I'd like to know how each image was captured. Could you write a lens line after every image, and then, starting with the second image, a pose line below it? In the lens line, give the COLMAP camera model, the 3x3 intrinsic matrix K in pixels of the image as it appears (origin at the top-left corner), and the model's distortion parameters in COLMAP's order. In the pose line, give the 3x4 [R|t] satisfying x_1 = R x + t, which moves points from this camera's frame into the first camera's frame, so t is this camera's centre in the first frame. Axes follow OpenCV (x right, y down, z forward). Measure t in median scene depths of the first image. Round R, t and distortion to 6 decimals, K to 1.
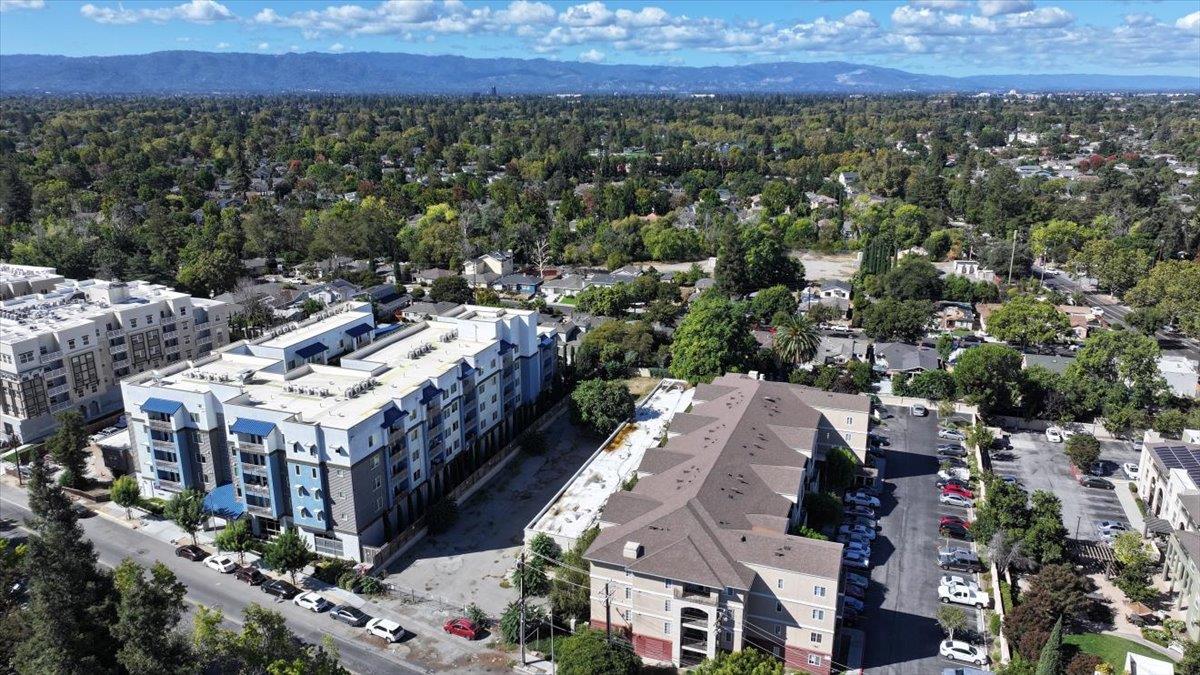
lens RADIAL K [[840.0, 0, 600.2], [0, 840.0, 342.6], [0, 0, 1]] dist [0.001409, 0.012942]
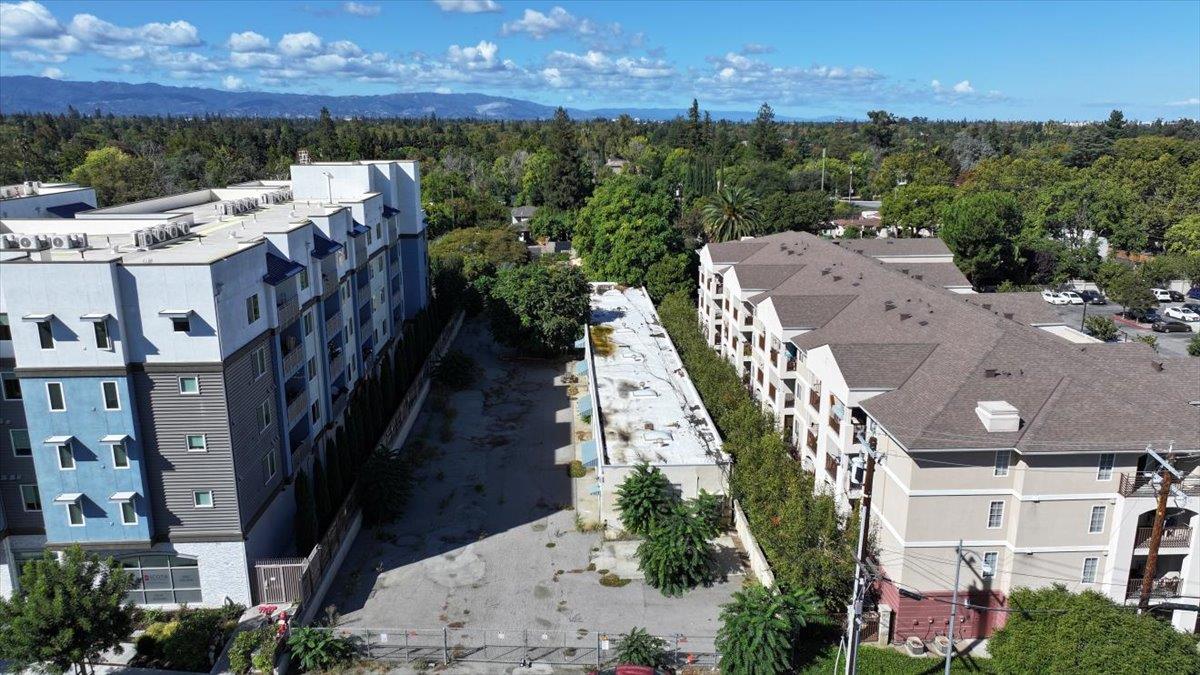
lens RADIAL K [[840.0, 0, 602.4], [0, 840.0, 342.9], [0, 0, 1]] dist [0.001409, 0.012942]
pose [[0.917880, -0.095885, 0.385100, -0.263390], [0.109140, 0.993946, -0.012655, 0.151444], [-0.381555, 0.053646, 0.922788, 0.526656]]
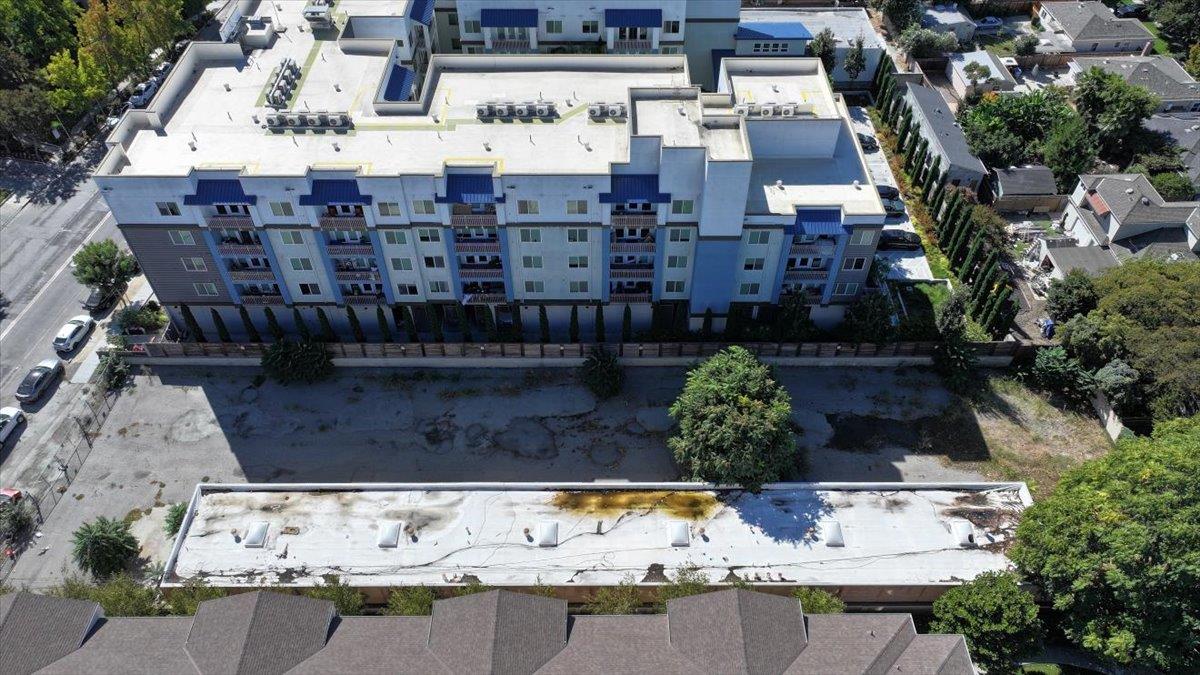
lens RADIAL K [[840.0, 0, 597.4], [0, 840.0, 338.6], [0, 0, 1]] dist [0.001409, 0.012942]
pose [[0.354437, 0.690313, -0.630747, 0.302762], [-0.269937, 0.721356, 0.637793, -0.295560], [0.895270, -0.055796, 0.442016, 0.965783]]
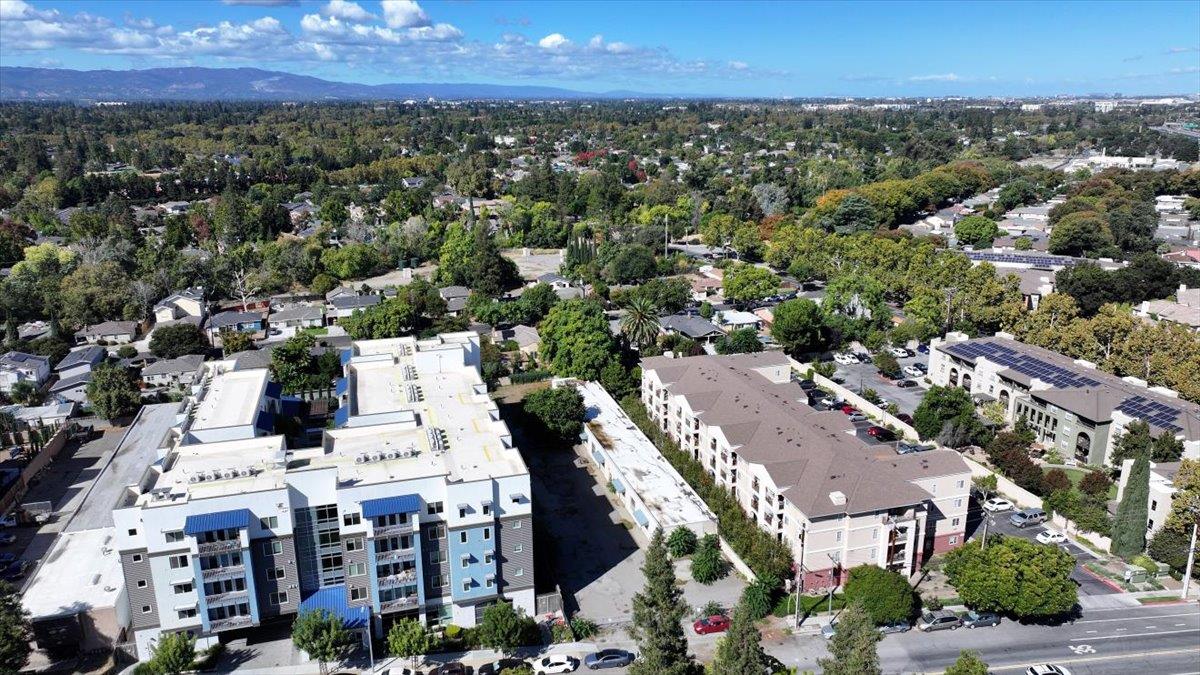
lens RADIAL K [[840.0, 0, 604.0], [0, 840.0, 339.8], [0, 0, 1]] dist [0.001409, 0.012942]
pose [[0.797883, -0.167974, 0.578937, -0.676234], [0.174477, 0.983636, 0.044932, -0.059269], [-0.577011, 0.065160, 0.814133, 0.186924]]
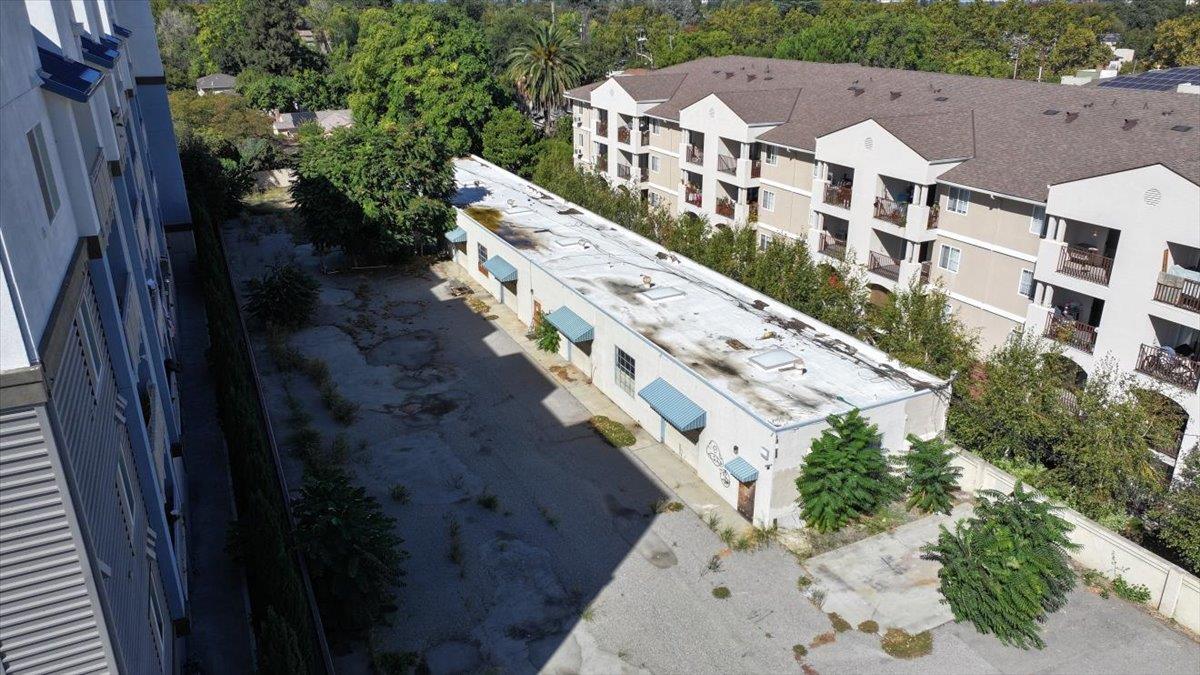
lens RADIAL K [[840.0, 0, 602.4], [0, 840.0, 340.1], [0, 0, 1]] dist [0.001409, 0.012942]
pose [[0.686439, -0.268706, 0.675721, -0.294051], [0.208303, 0.962944, 0.171316, 0.131479], [-0.696715, 0.023157, 0.716974, 0.818692]]
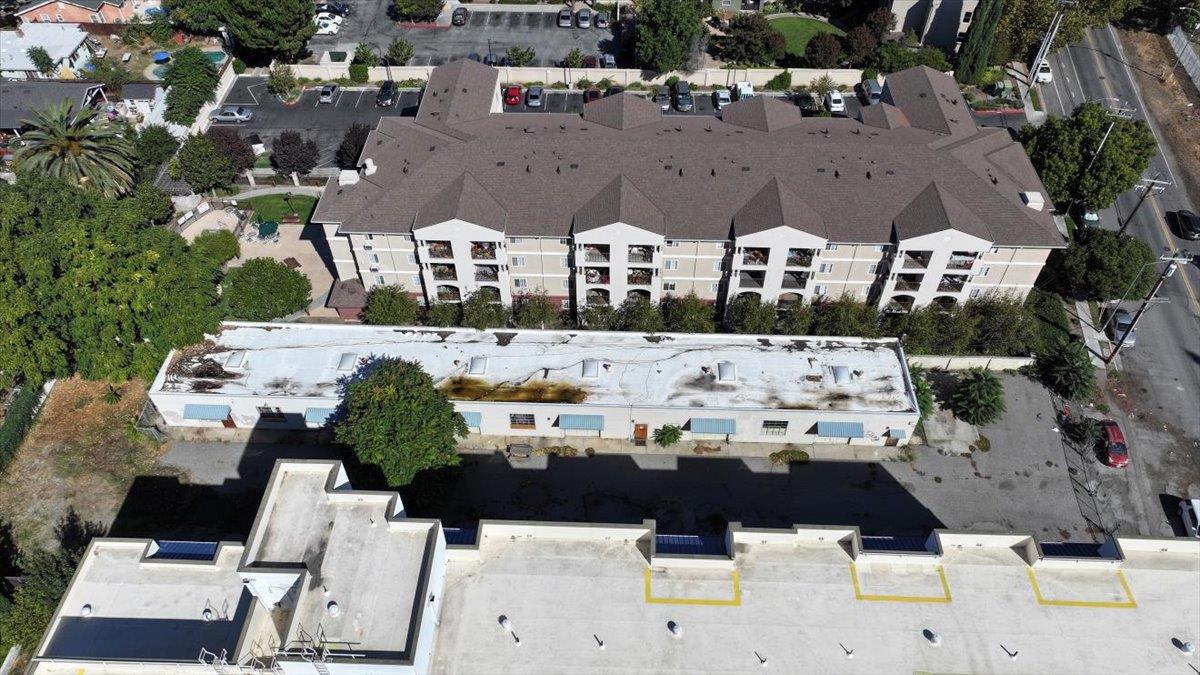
lens RADIAL K [[840.0, 0, 603.3], [0, 840.0, 332.9], [0, 0, 1]] dist [0.001409, 0.012942]
pose [[-0.321789, -0.688969, 0.649441, -0.367090], [0.273269, 0.589152, 0.760411, -0.343960], [-0.906518, 0.422164, -0.001309, 1.153169]]
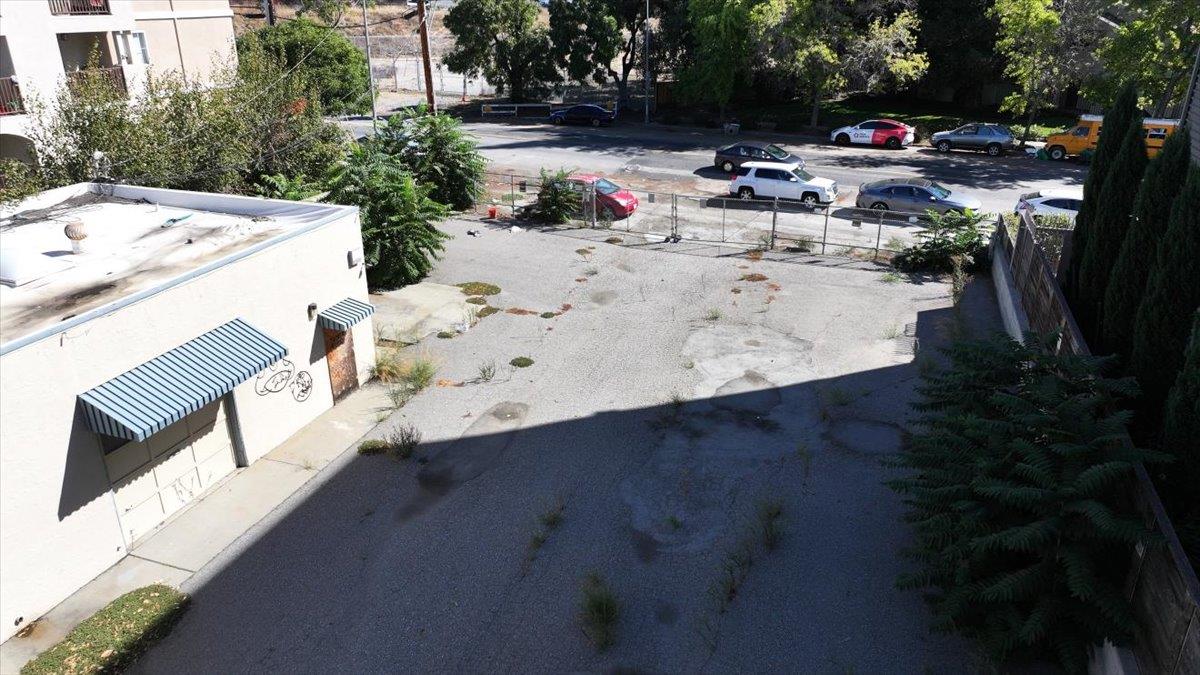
lens RADIAL K [[840.0, 0, 605.3], [0, 840.0, 341.5], [0, 0, 1]] dist [0.001409, 0.012942]
pose [[-0.999495, 0.014891, -0.028089, -0.134828], [-0.006551, 0.768108, 0.640286, 0.121342], [0.031110, 0.640147, -0.767622, 1.127779]]
